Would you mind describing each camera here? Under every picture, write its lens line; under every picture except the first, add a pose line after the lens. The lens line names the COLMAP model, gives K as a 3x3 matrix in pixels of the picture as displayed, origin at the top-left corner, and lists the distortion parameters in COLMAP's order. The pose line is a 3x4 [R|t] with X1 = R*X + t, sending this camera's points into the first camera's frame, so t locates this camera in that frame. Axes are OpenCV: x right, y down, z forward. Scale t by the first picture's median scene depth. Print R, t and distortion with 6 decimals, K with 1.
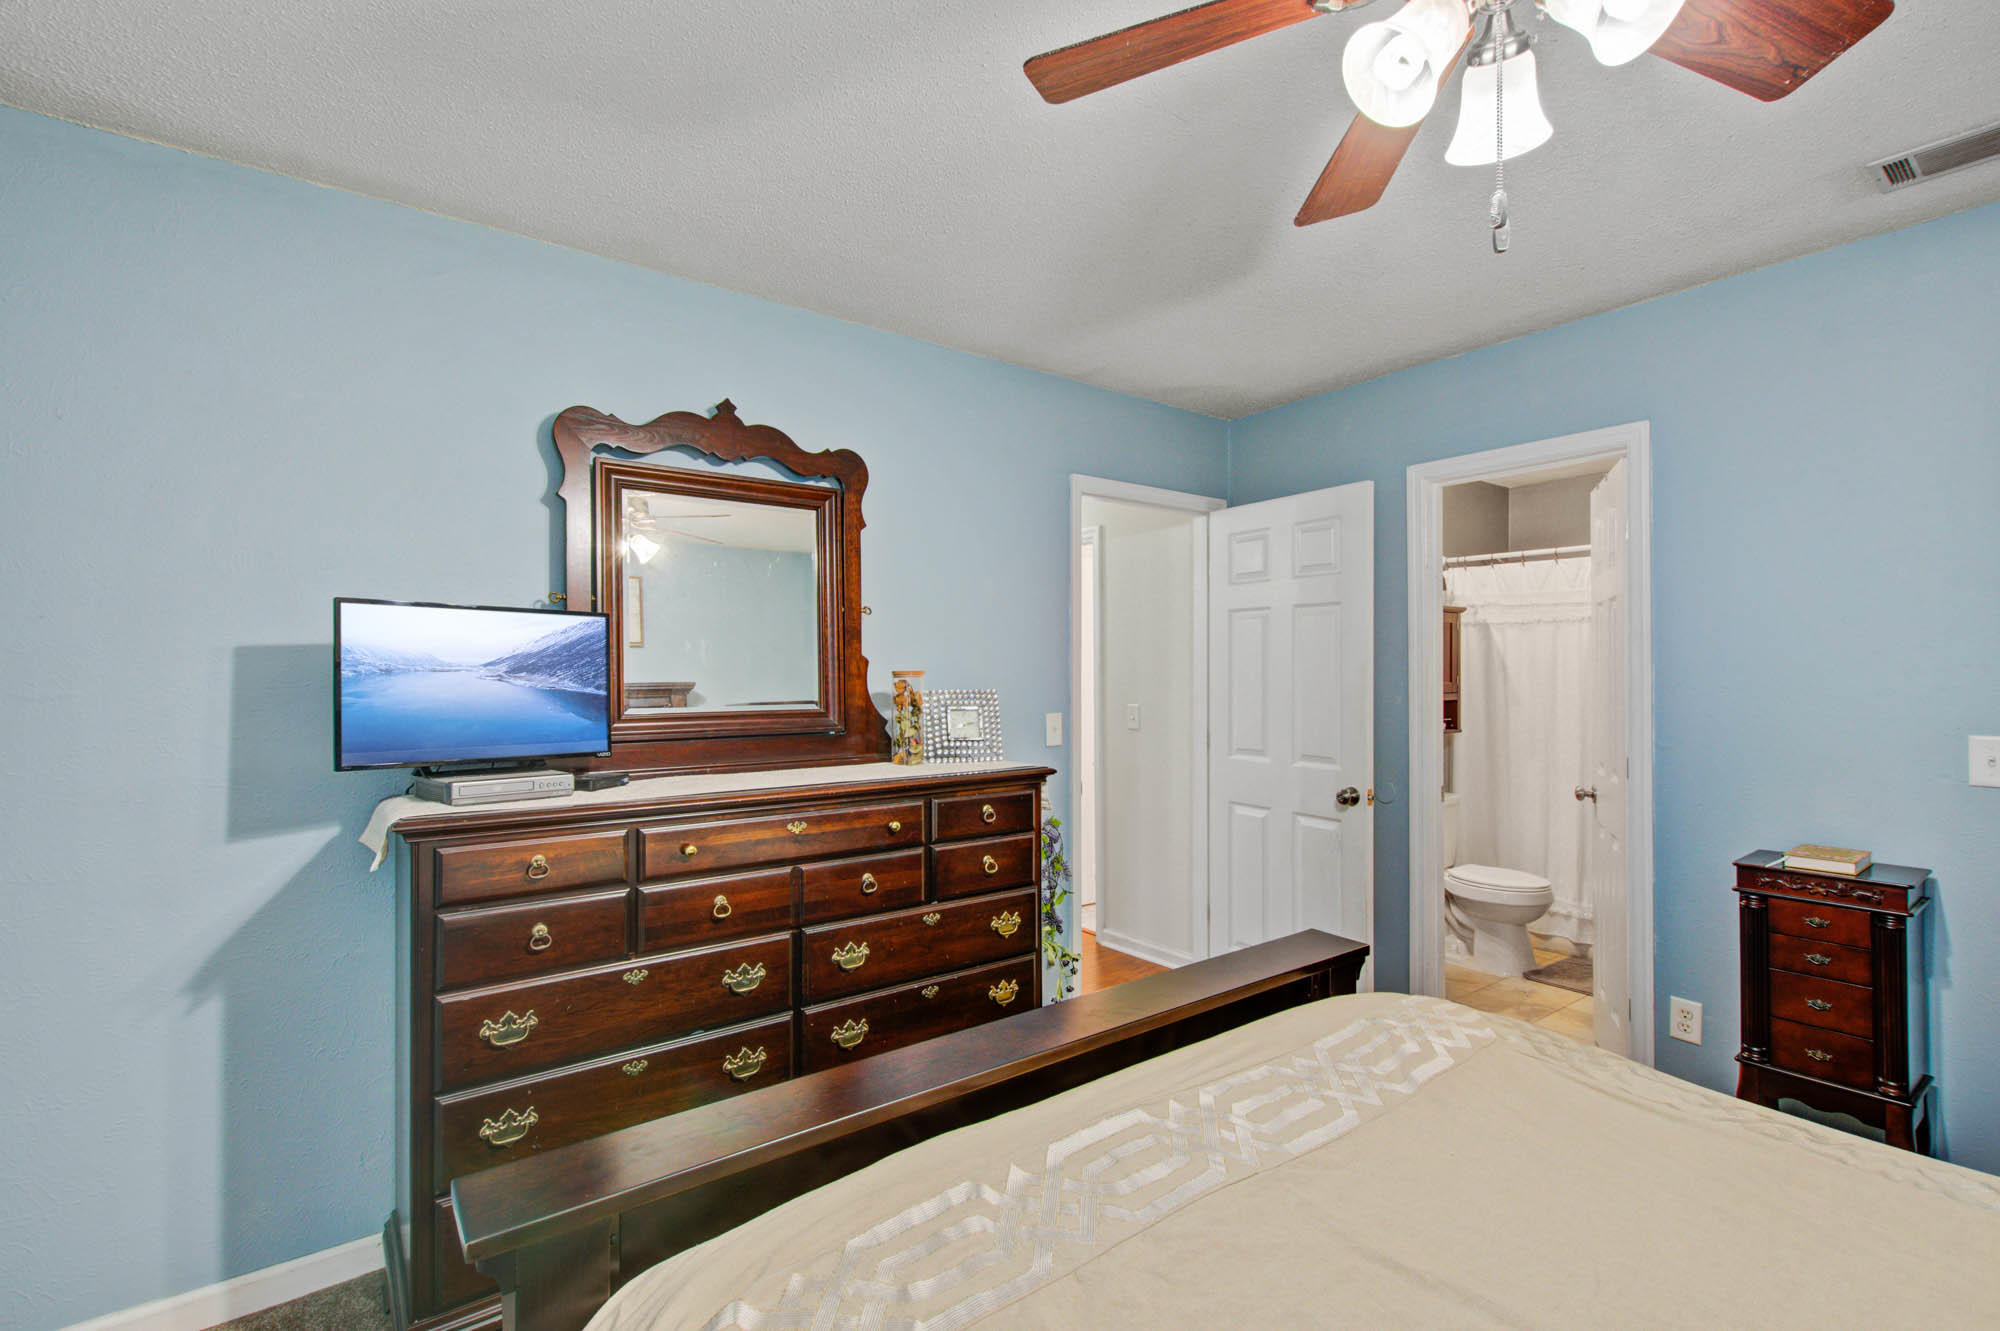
lens RADIAL K [[887.1, 0, 1003.9], [0, 887.1, 664.5], [0, 0, 1]] dist [0.003508, -0.000439]
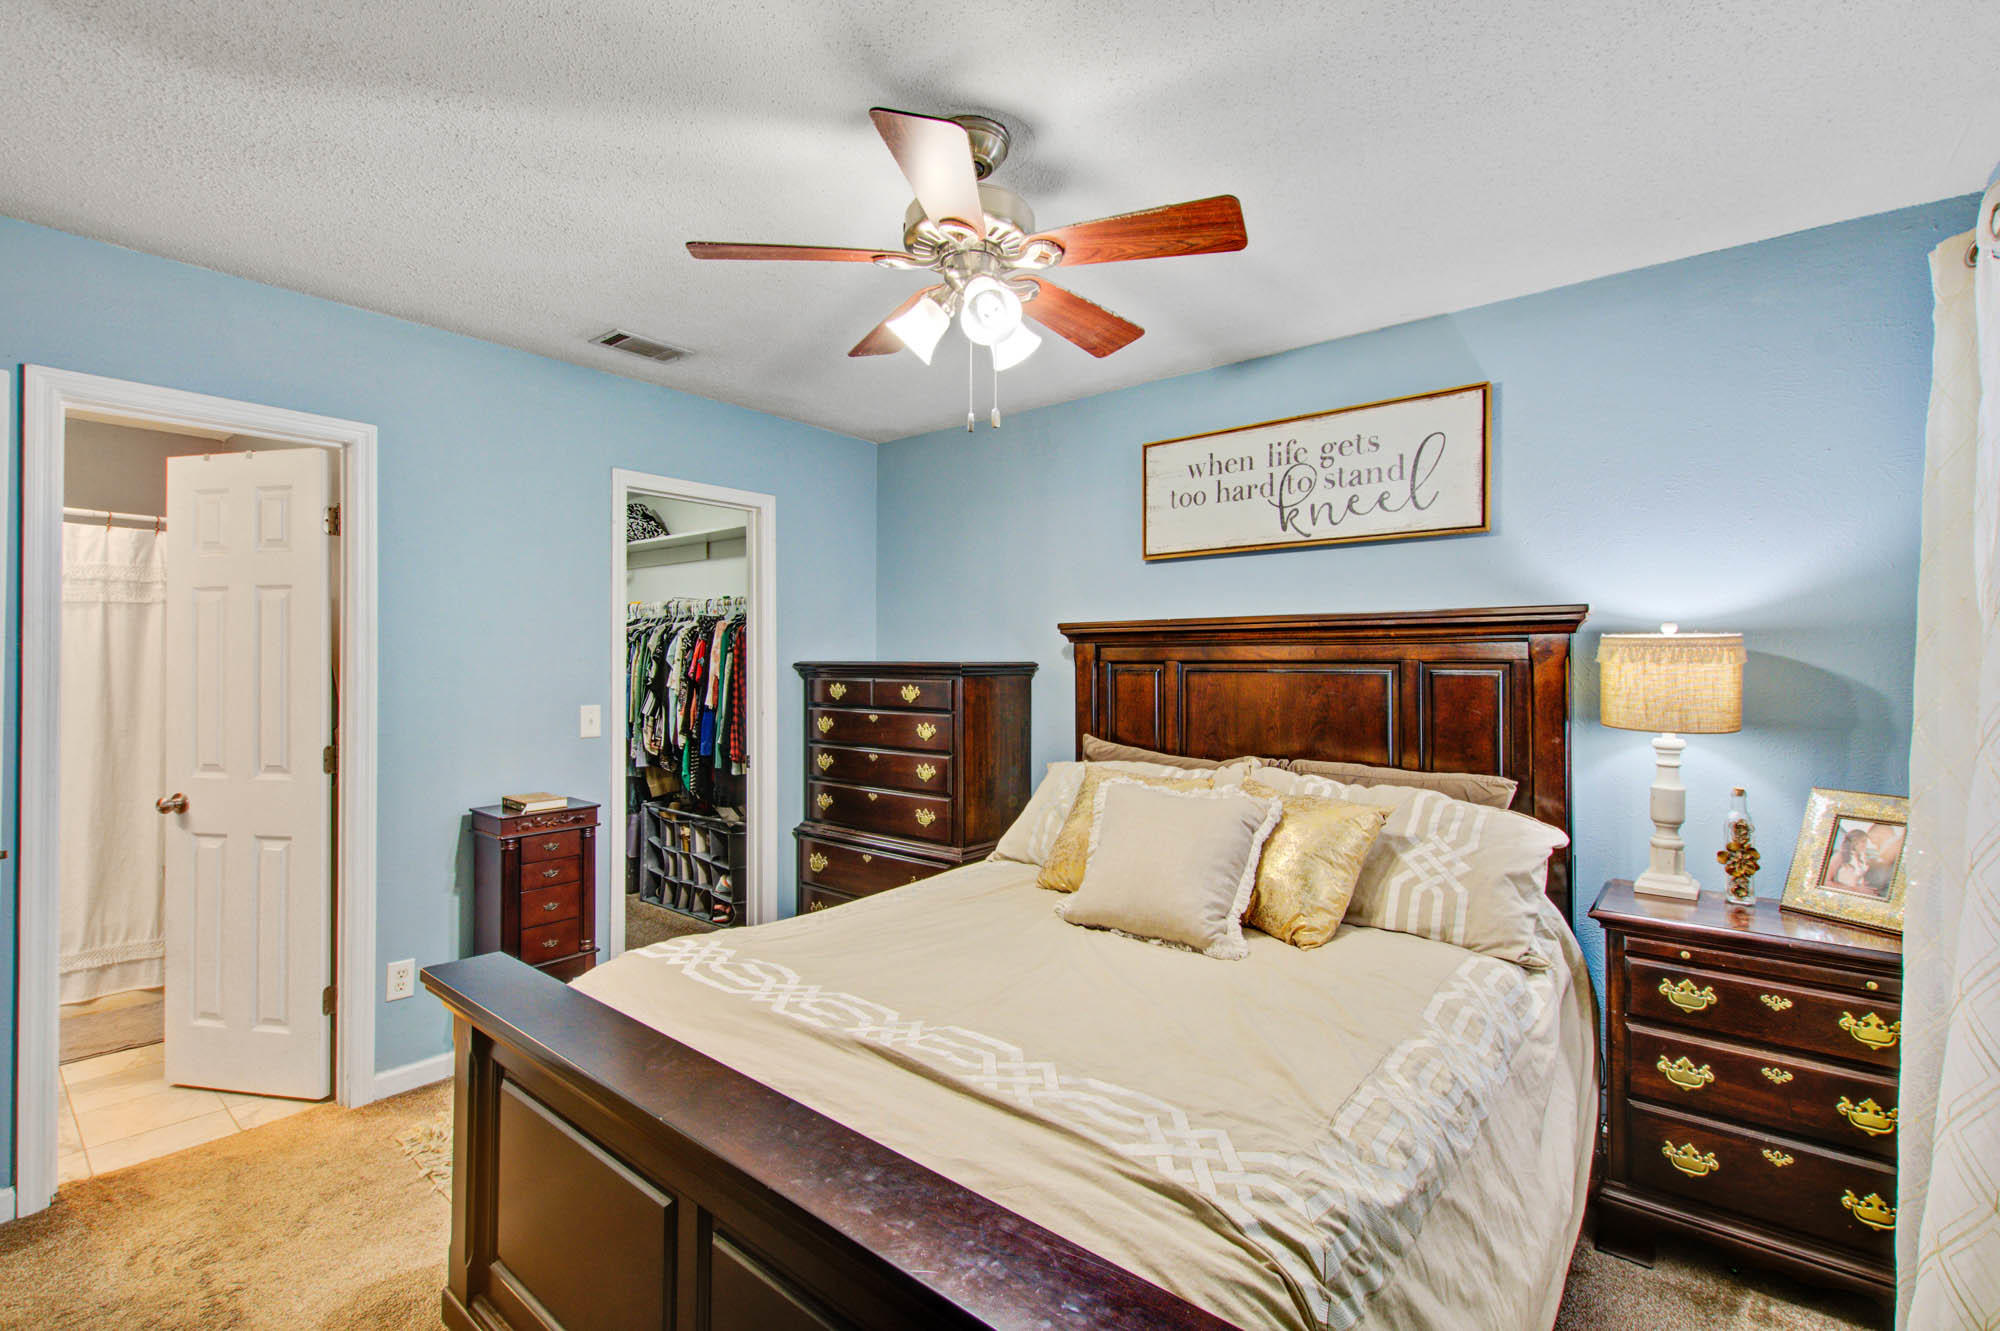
lens RADIAL K [[887.1, 0, 1003.9], [0, 887.1, 664.5], [0, 0, 1]] dist [0.003508, -0.000439]
pose [[-0.232611, 0.001377, 0.972569, -0.564502], [-0.010758, 0.999934, -0.003988, 0.005235], [-0.972510, -0.011390, -0.232581, 0.616433]]
